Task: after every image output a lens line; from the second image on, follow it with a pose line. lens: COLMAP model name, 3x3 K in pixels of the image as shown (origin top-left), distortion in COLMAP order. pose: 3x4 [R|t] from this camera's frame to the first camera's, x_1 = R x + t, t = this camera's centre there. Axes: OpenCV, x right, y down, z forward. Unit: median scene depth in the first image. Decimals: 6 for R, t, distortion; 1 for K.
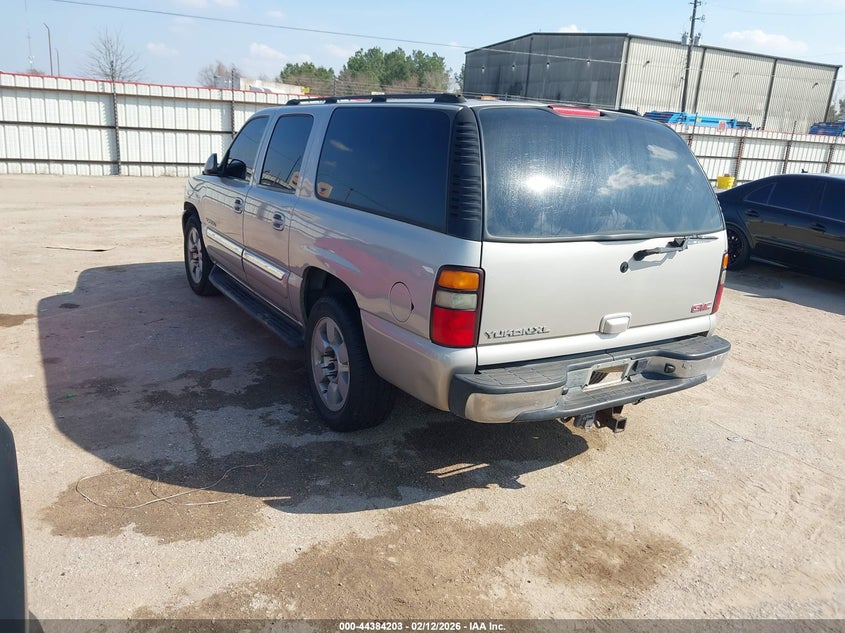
lens RADIAL K [[677.4, 0, 422.5], [0, 677.4, 316.5], [0, 0, 1]] dist [-0.004030, -0.000609]
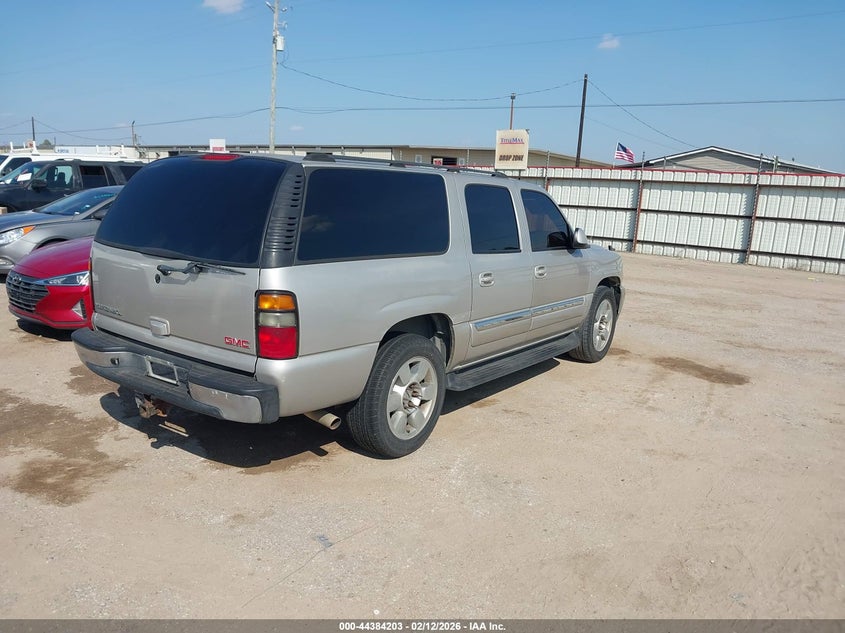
lens RADIAL K [[681.4, 0, 417.1], [0, 681.4, 342.4], [0, 0, 1]] dist [-0.028011, 0.002328]
pose [[0.377421, 0.170475, -0.910215, 0.461874], [-0.270607, 0.960310, 0.067650, -0.049809], [0.885621, 0.220778, 0.408573, 0.277542]]
